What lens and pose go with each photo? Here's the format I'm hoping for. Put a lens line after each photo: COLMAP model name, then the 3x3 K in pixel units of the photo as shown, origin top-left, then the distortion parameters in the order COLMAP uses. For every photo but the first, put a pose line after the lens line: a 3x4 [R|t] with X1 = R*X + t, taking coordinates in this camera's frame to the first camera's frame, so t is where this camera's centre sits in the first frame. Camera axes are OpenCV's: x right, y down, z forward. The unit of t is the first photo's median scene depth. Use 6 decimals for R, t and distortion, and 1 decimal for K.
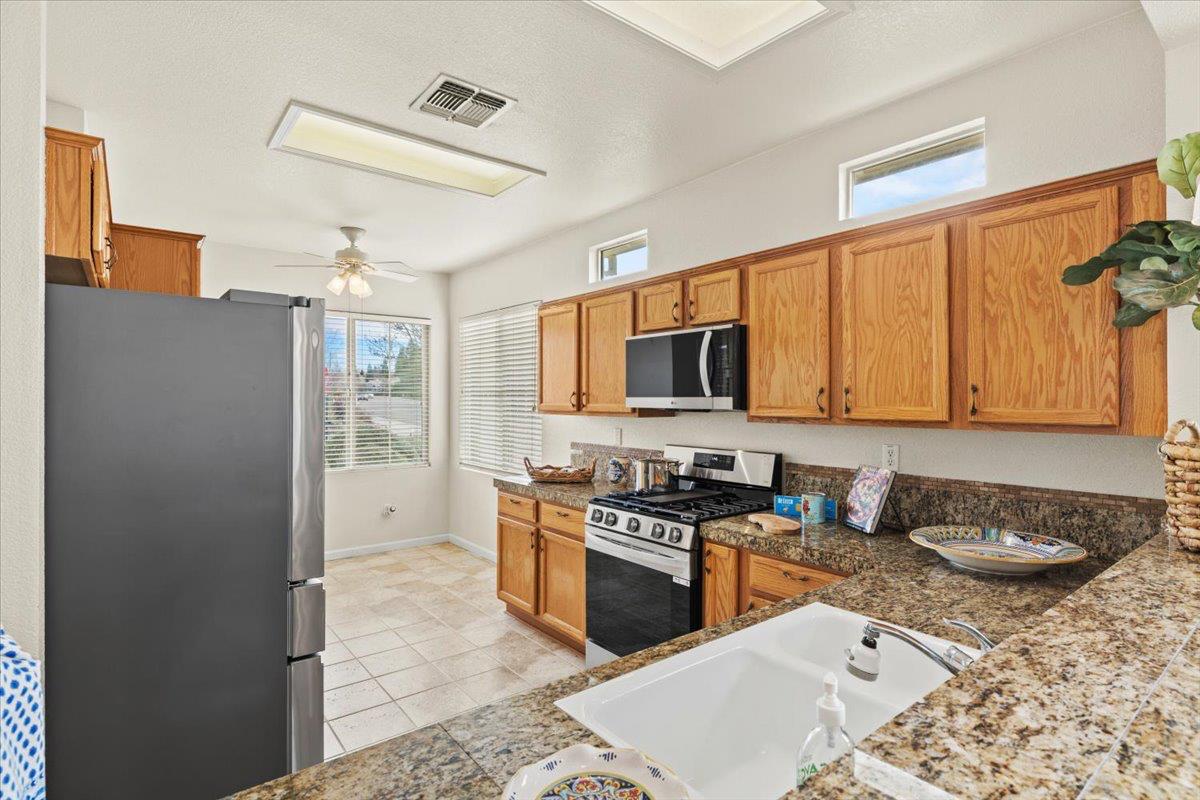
lens RADIAL K [[594.2, 0, 600.0], [0, 594.2, 400.0], [0, 0, 1]] dist [0.000059, 0.000092]
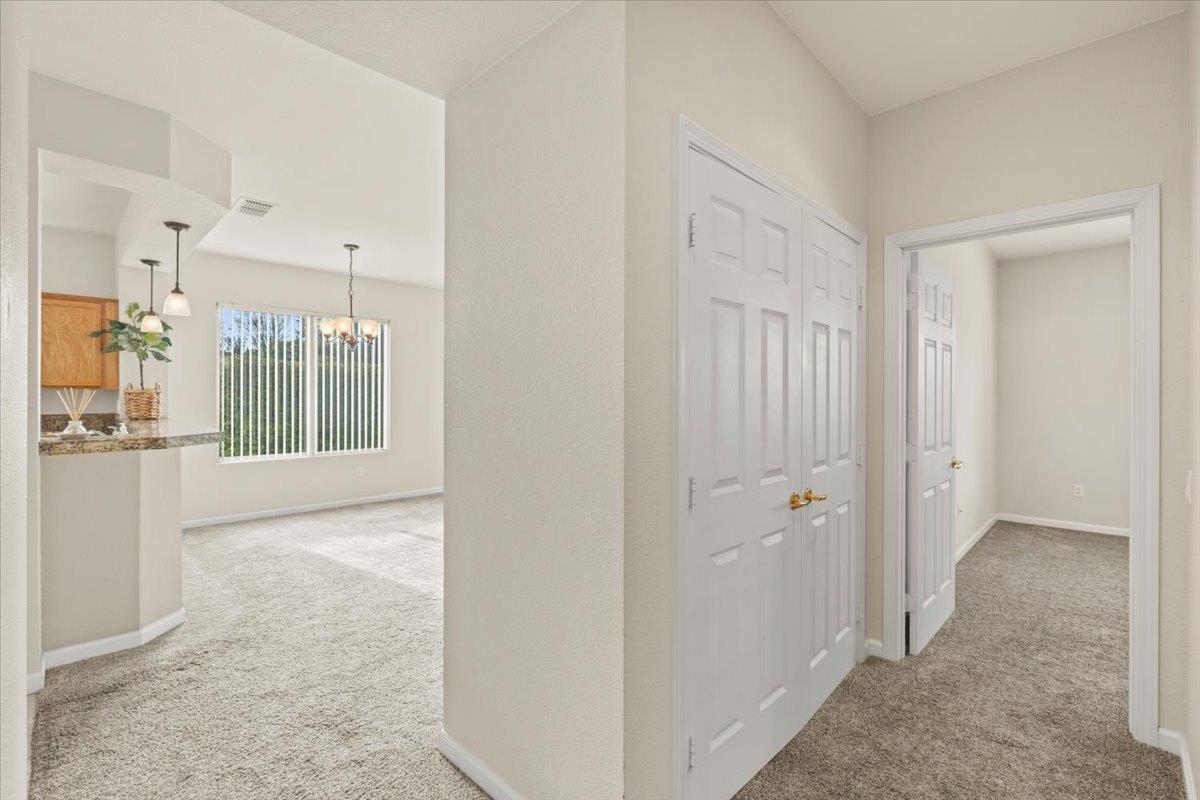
lens RADIAL K [[536.2, 0, 600.0], [0, 536.2, 400.0], [0, 0, 1]] dist [0.001702, 0.000365]
pose [[-0.122367, -0.002327, 0.992482, -1.439124], [-0.001388, 0.999997, 0.002173, 0.071662], [-0.992484, -0.001111, -0.122370, -0.780840]]
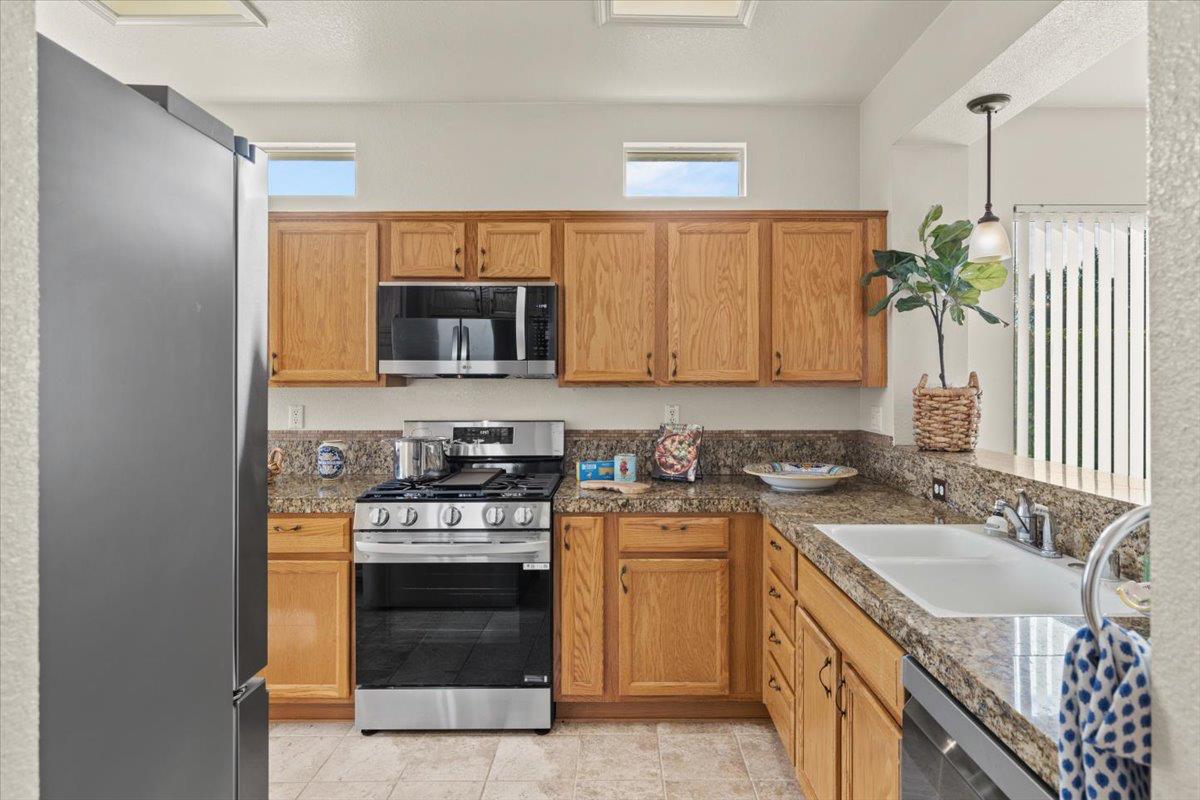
lens RADIAL K [[686.7, 0, 603.5], [0, 686.7, 382.2], [0, 0, 1]] dist [0.002711, 0.000145]
pose [[0.619547, -0.001486, 0.784958, -0.640128], [0.001169, 0.999999, 0.000970, 0.031156], [-0.784959, 0.000317, 0.619548, 0.302107]]
